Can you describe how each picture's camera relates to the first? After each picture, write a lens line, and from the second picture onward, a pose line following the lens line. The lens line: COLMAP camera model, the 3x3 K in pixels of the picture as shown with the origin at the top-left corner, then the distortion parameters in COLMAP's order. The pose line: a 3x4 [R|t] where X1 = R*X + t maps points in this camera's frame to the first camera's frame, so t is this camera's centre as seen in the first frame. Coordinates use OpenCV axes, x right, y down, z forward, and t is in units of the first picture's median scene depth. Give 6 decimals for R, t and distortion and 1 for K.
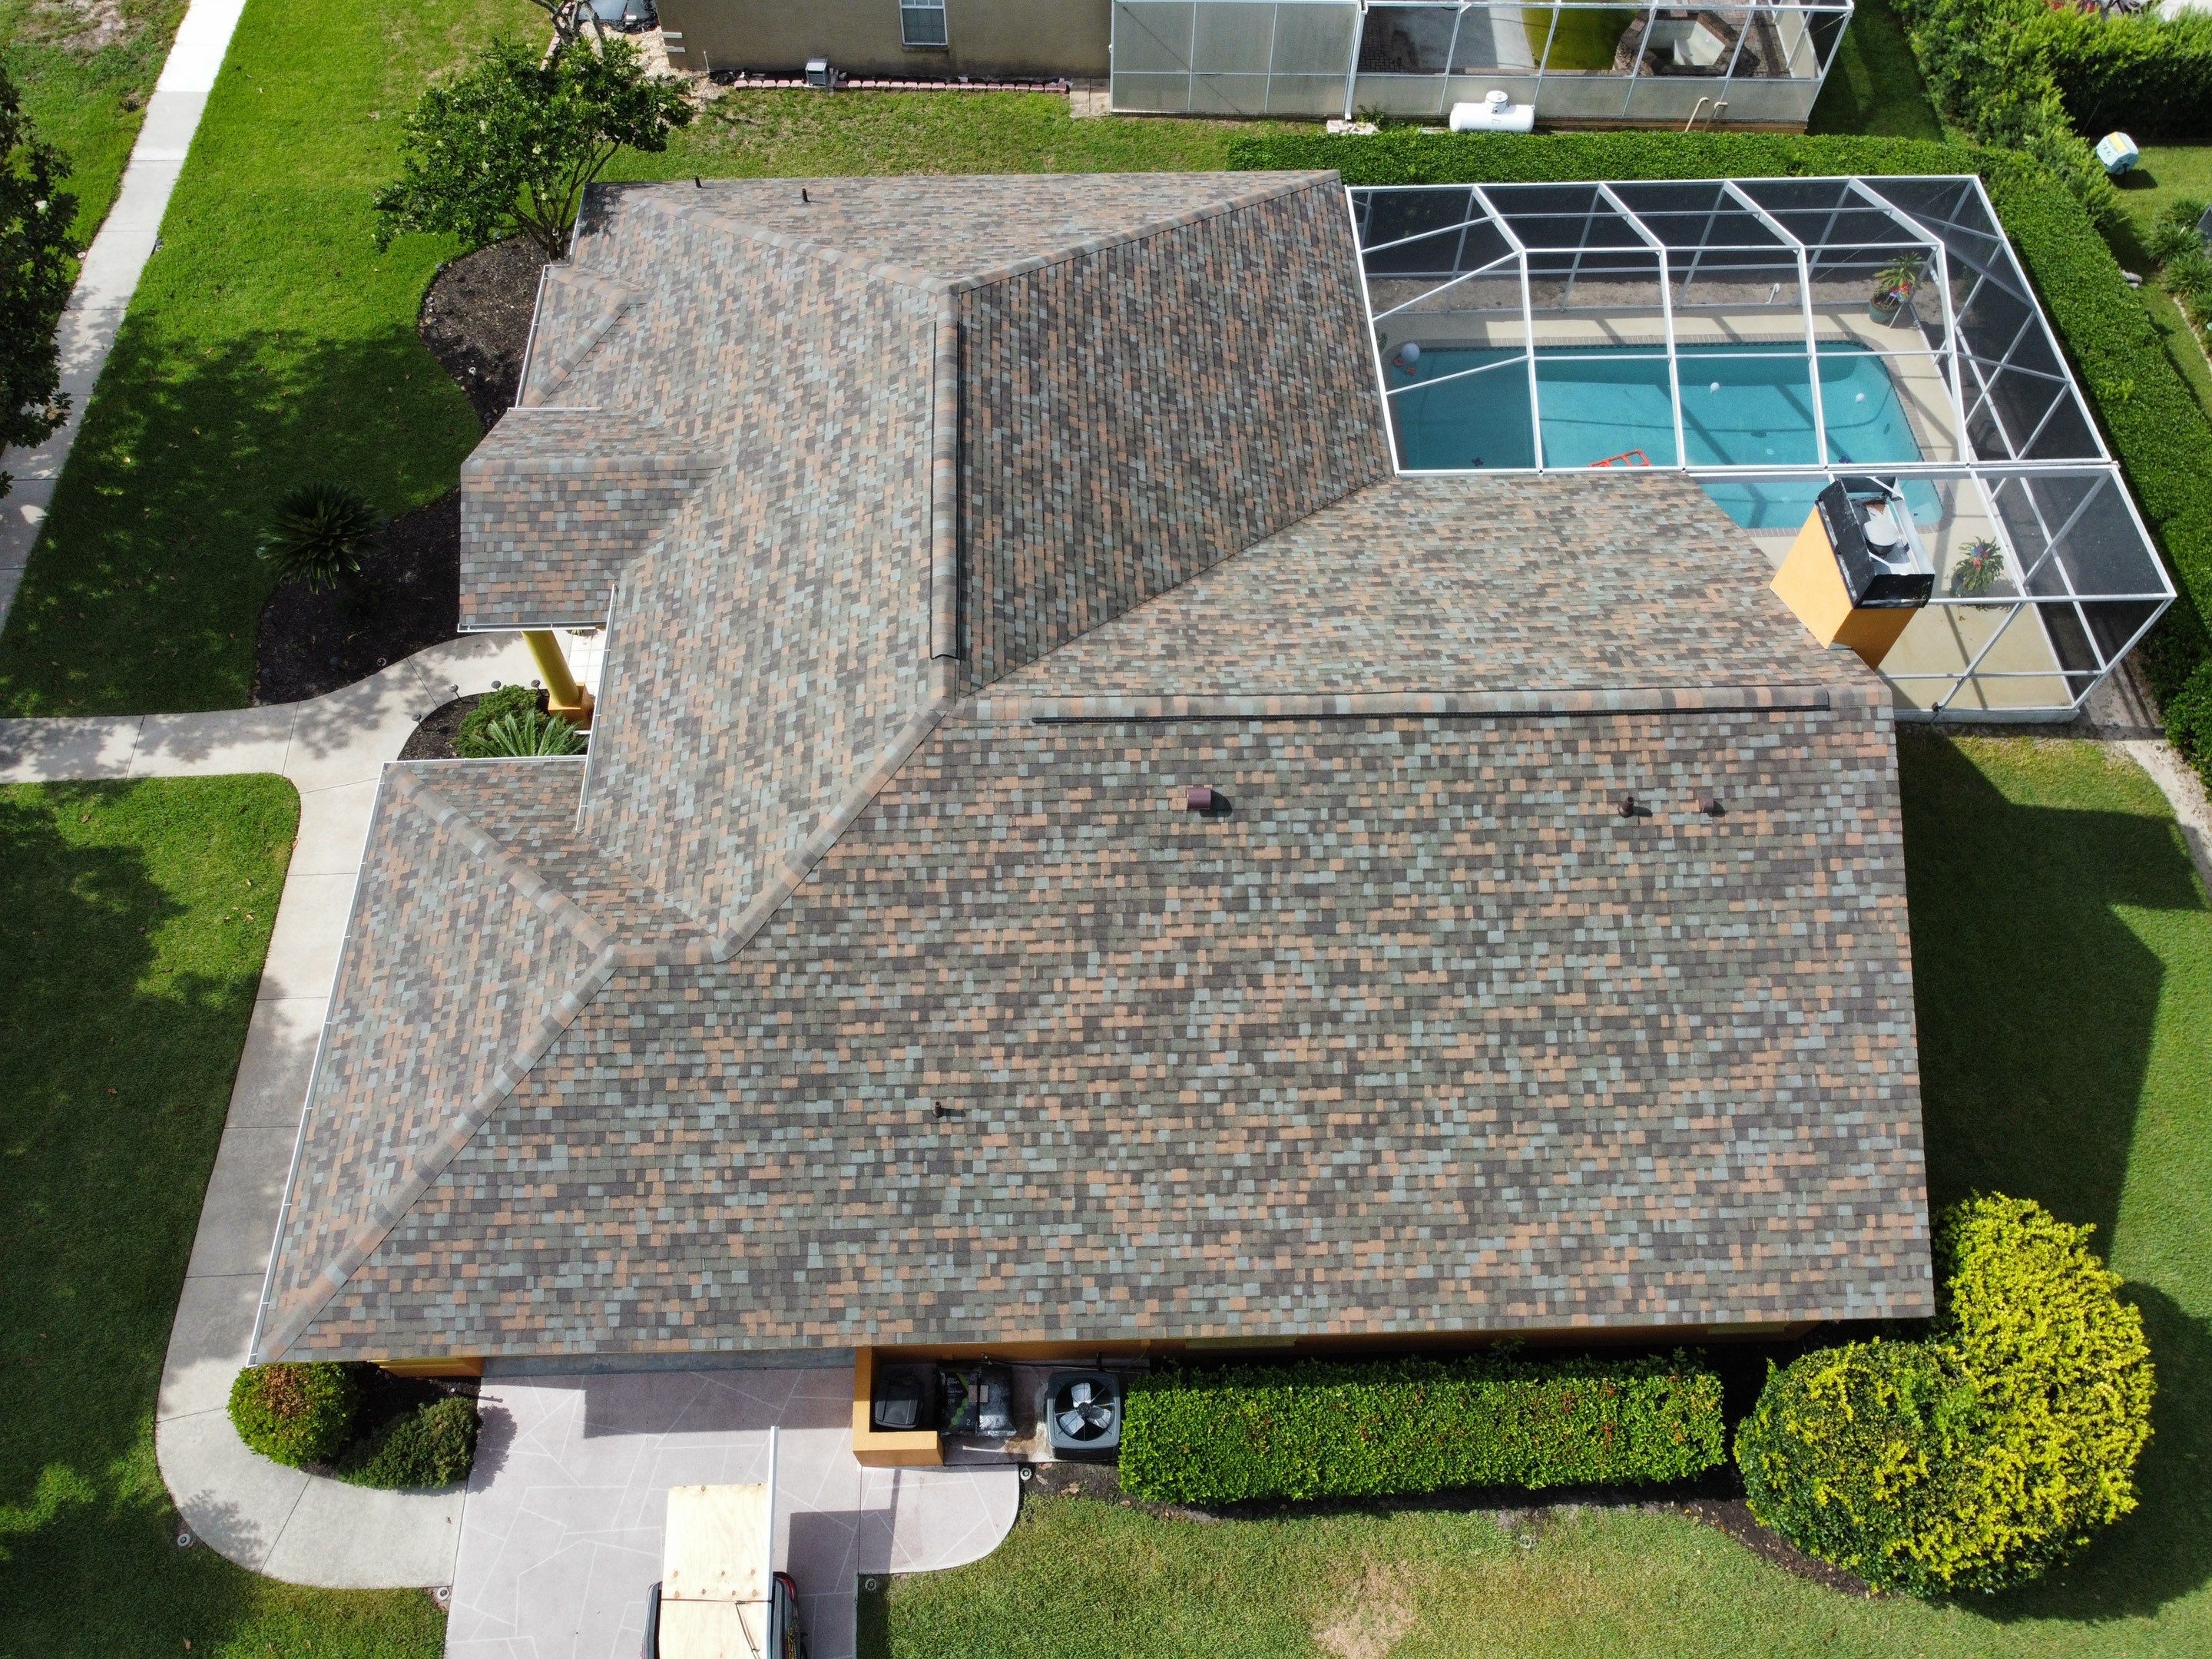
lens RADIAL K [[1683.2, 0, 1069.4], [0, 1683.2, 798.9], [0, 0, 1]] dist [0.012979, -0.028370]
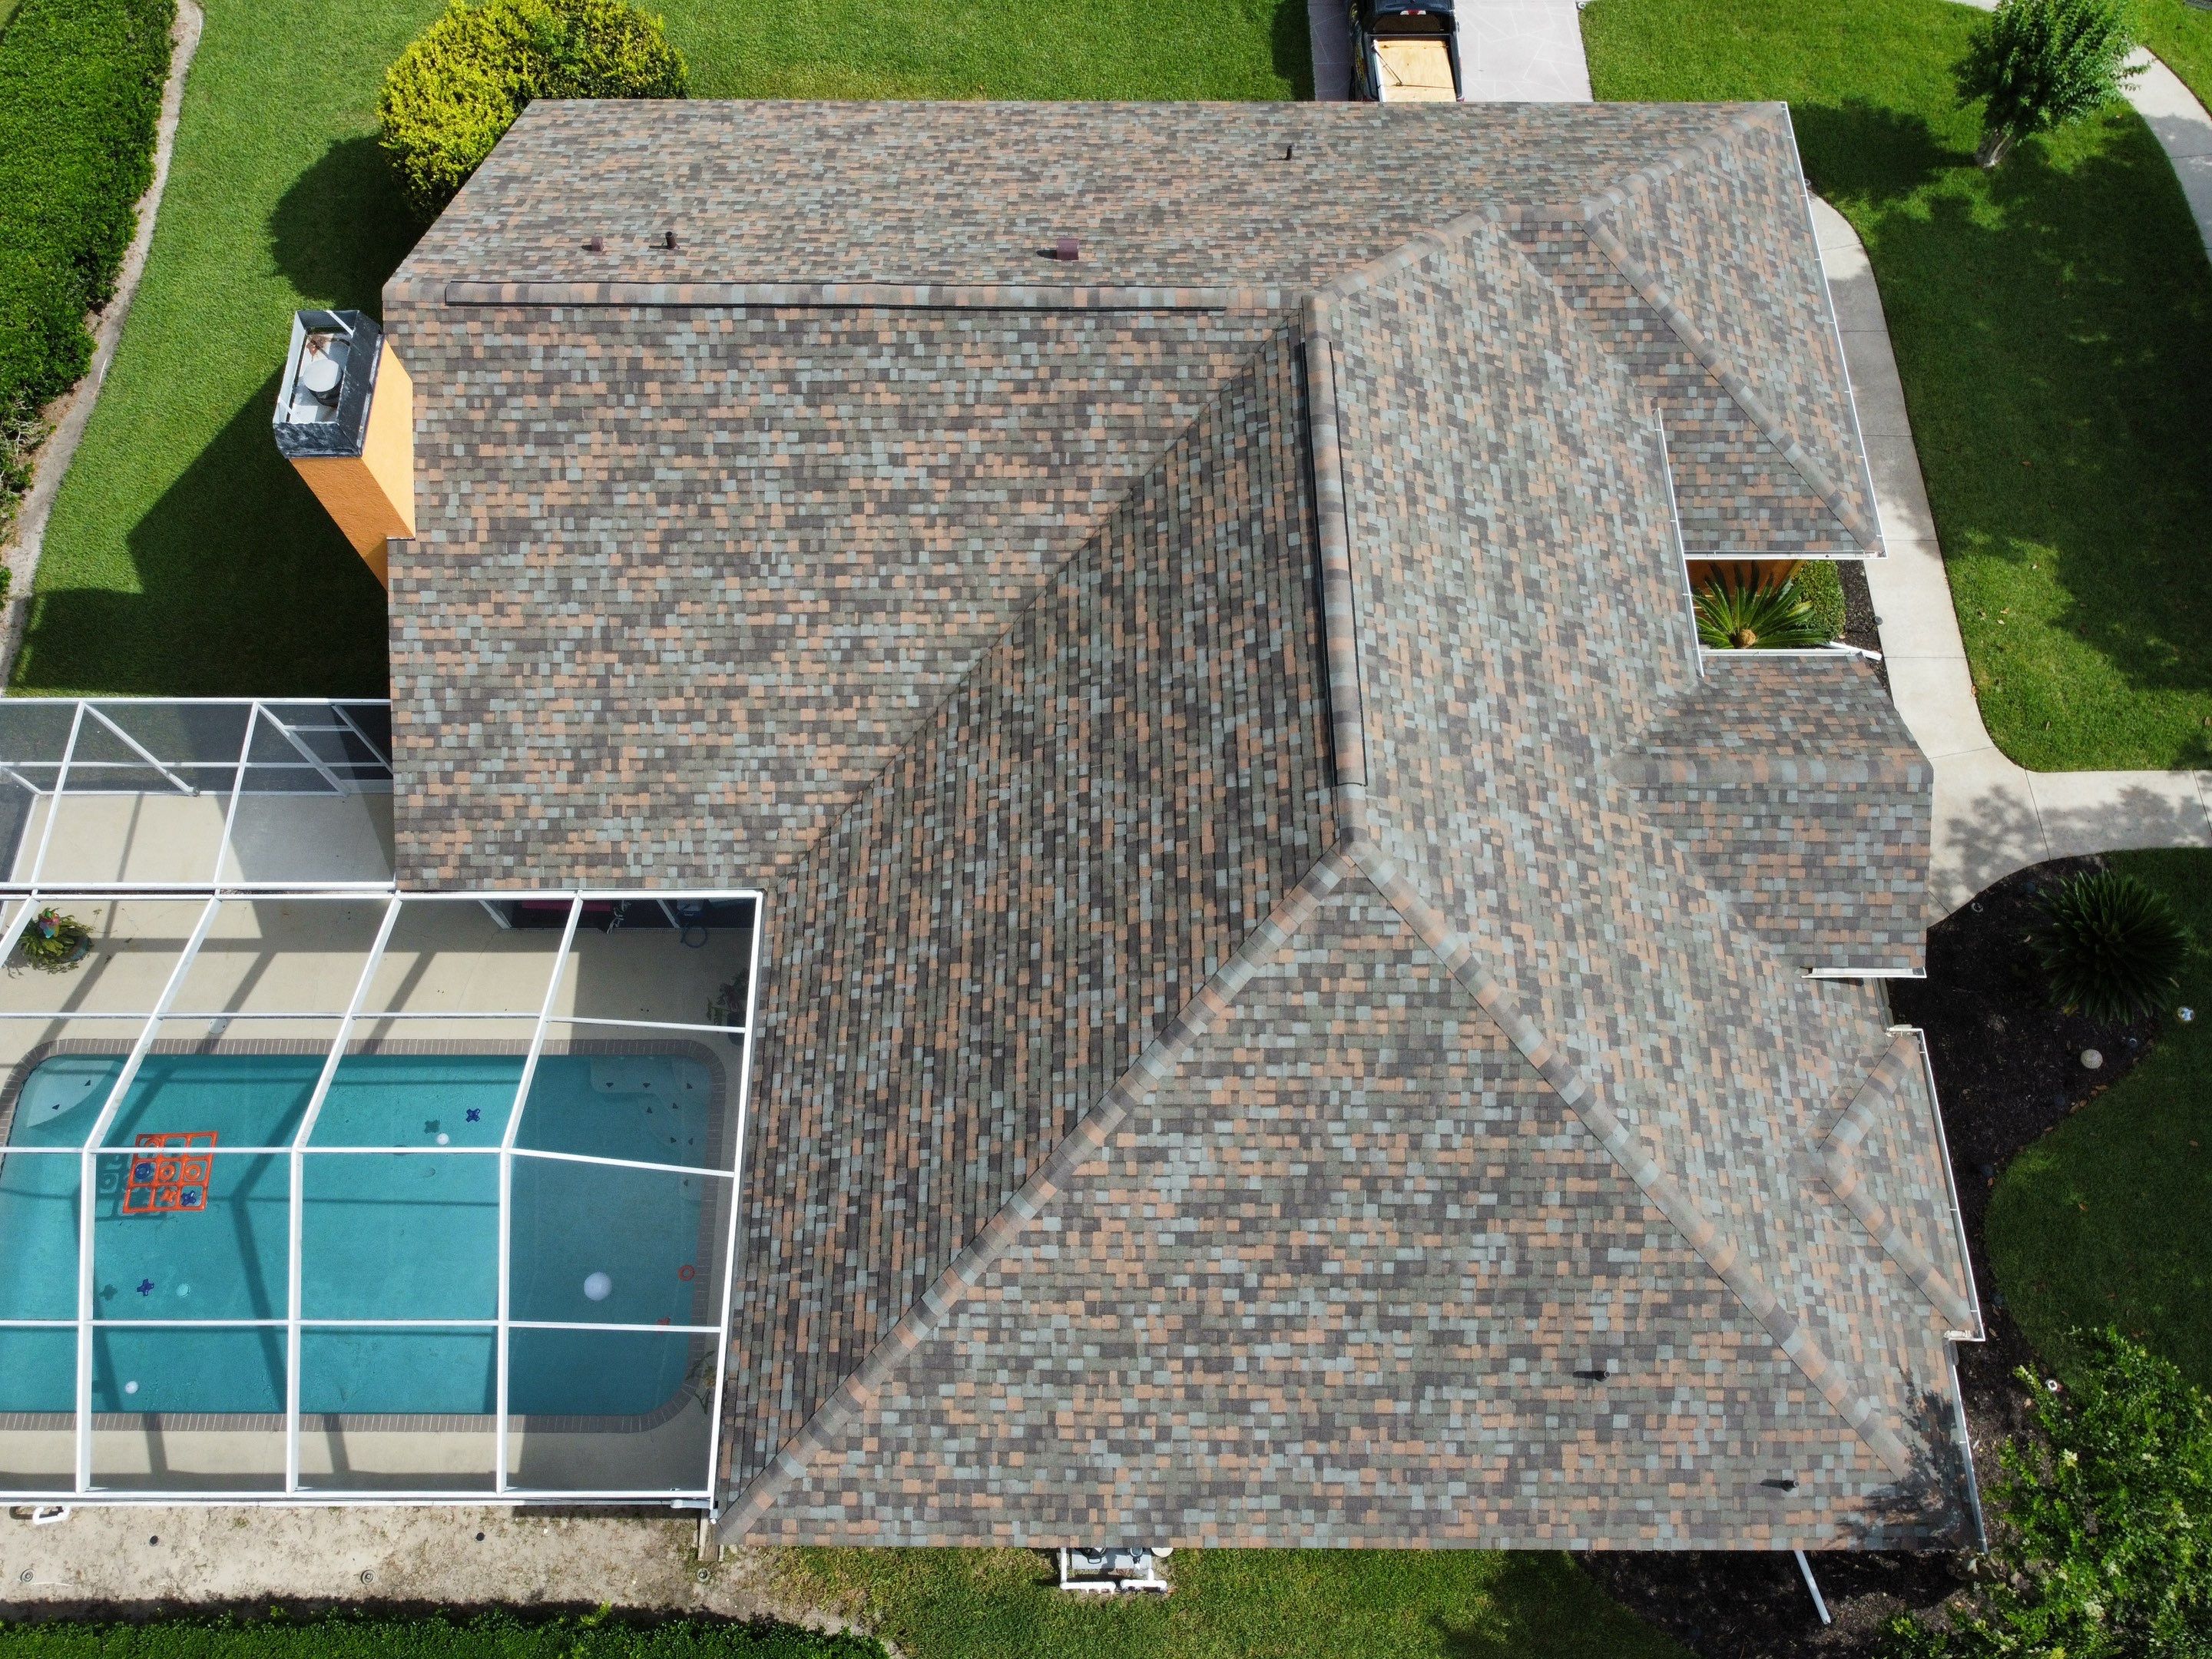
lens RADIAL K [[1683.2, 0, 1083.9], [0, 1683.2, 799.5], [0, 0, 1]] dist [0.012979, -0.028370]
pose [[-0.999624, -0.023130, 0.014739, 0.040531], [0.025168, -0.560039, 0.828084, -1.032070], [-0.010899, 0.828143, 0.560411, 0.655115]]
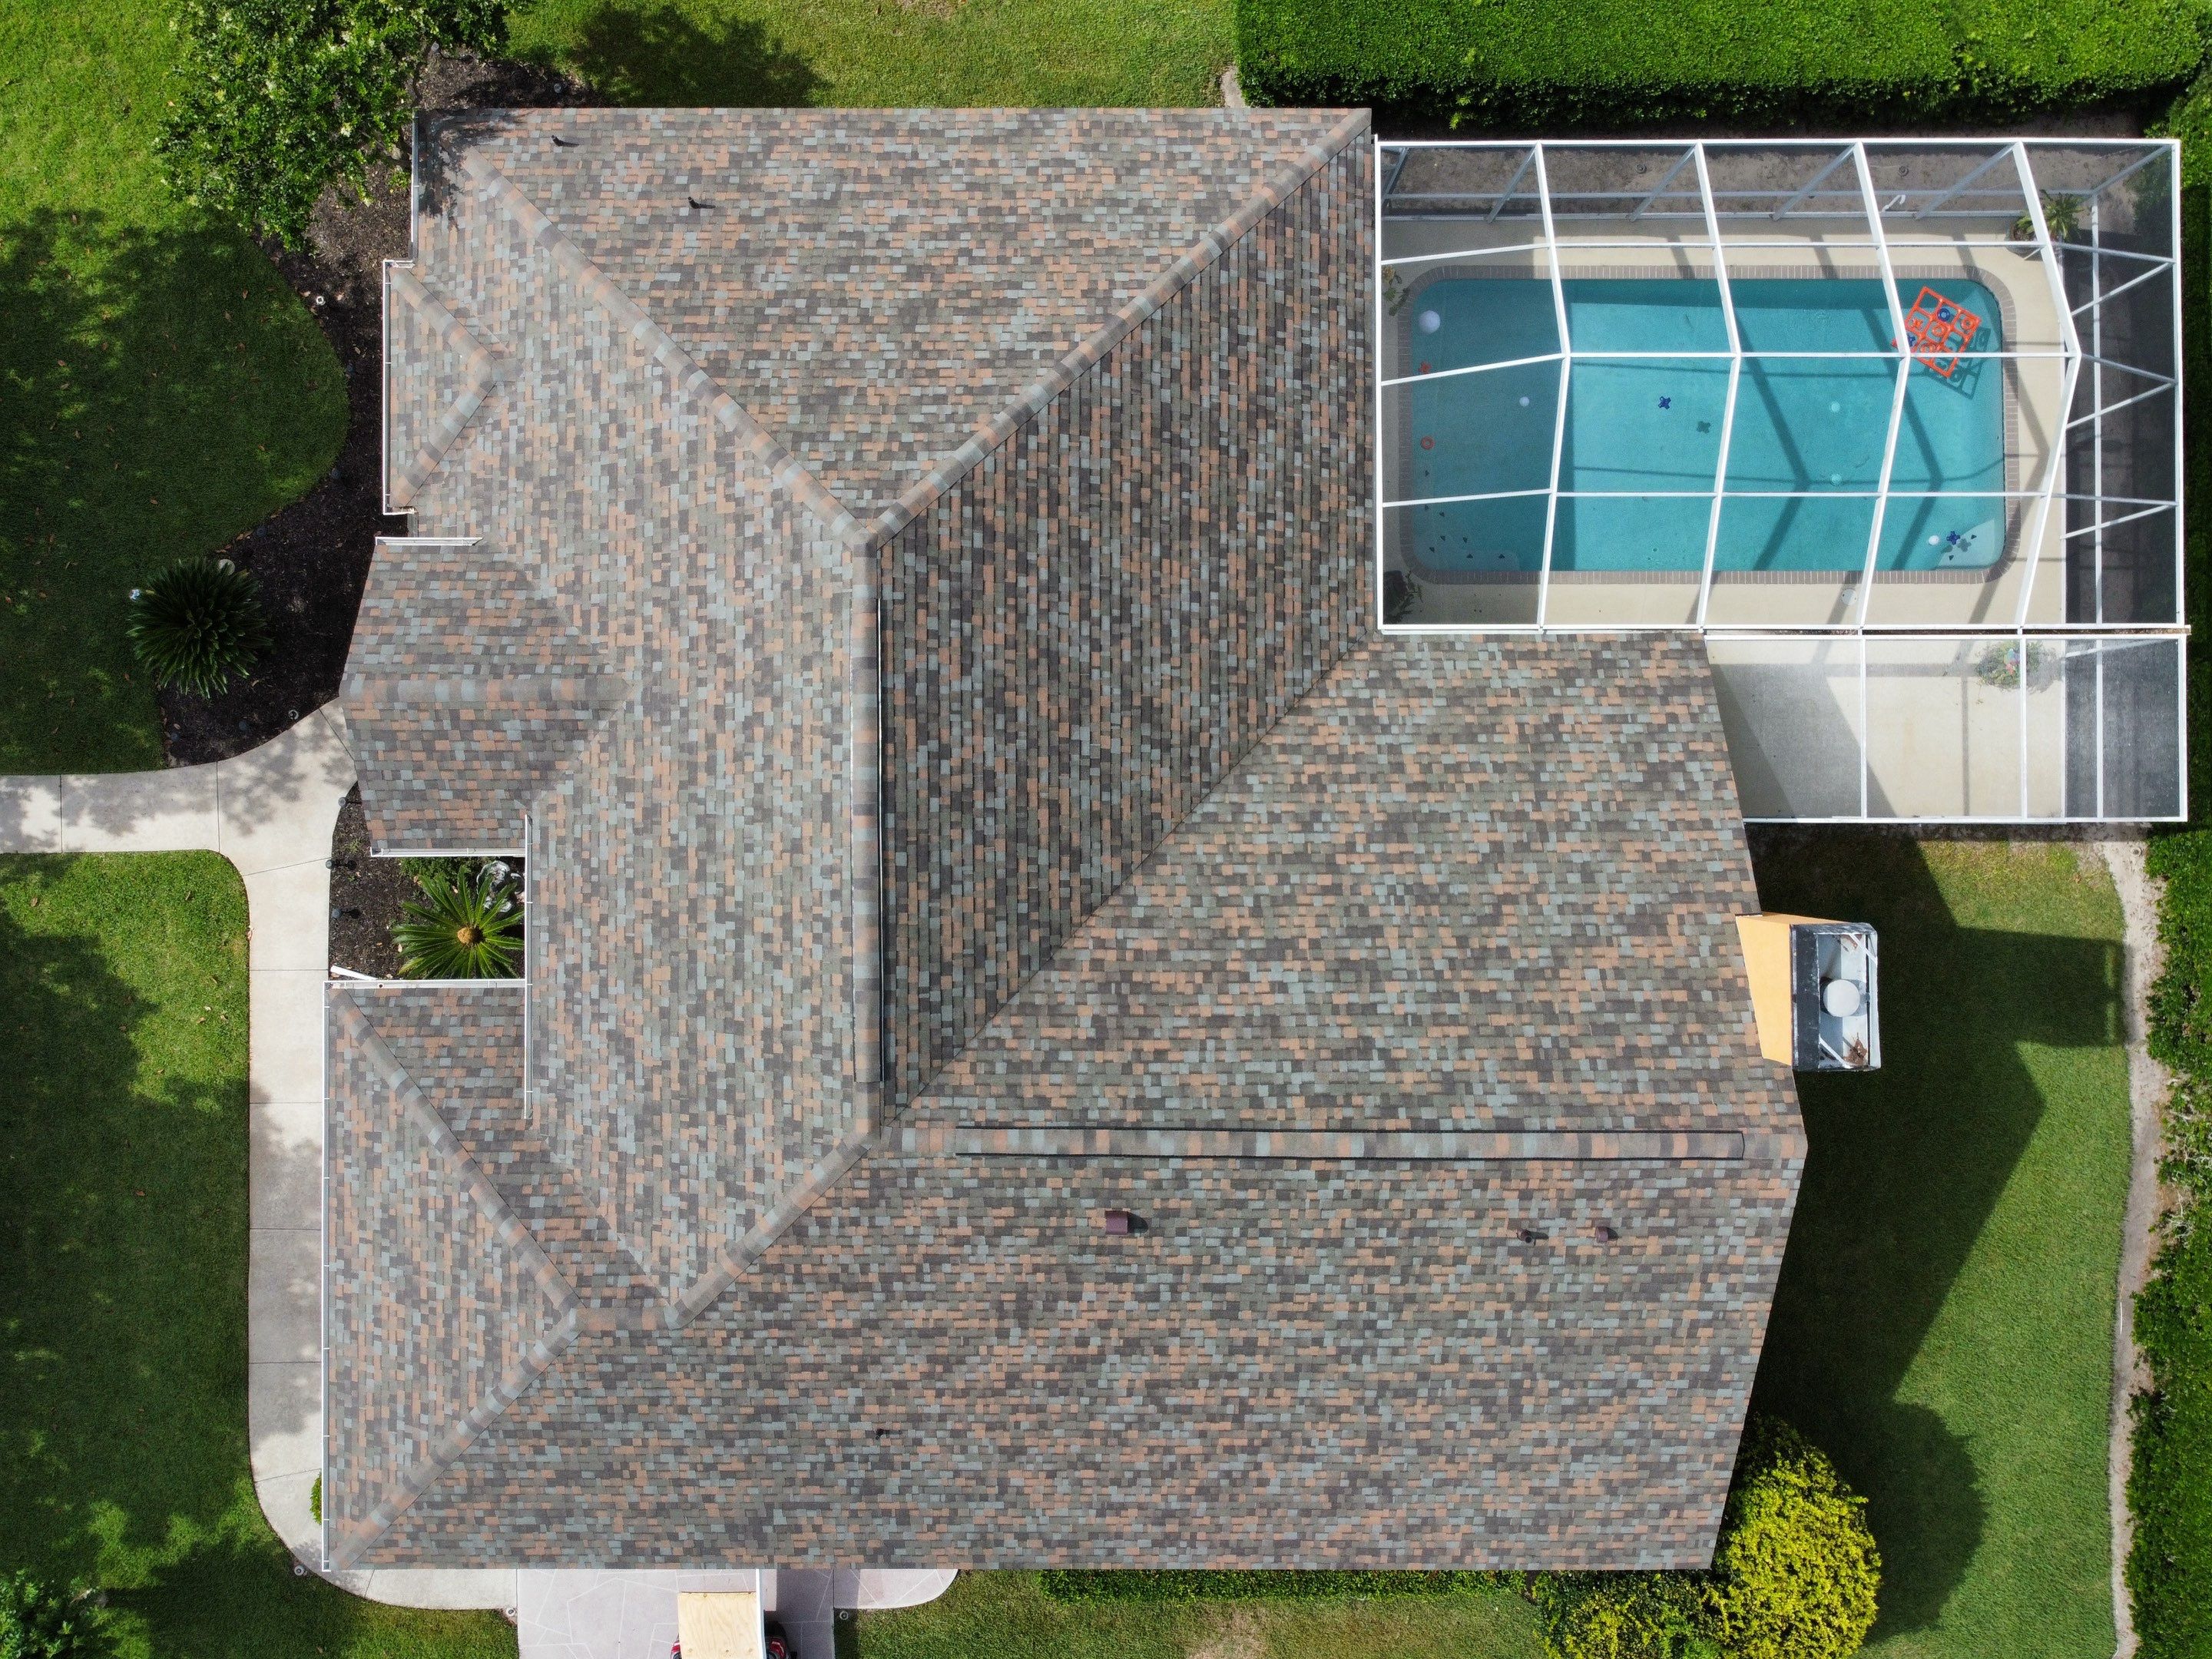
lens RADIAL K [[1683.2, 0, 1068.3], [0, 1683.2, 807.9], [0, 0, 1]] dist [0.012979, -0.028370]
pose [[0.999733, 0.023045, -0.001375, 0.040319], [-0.018935, 0.852579, 0.522255, -0.728051], [0.013207, -0.522090, 0.852788, 0.231023]]
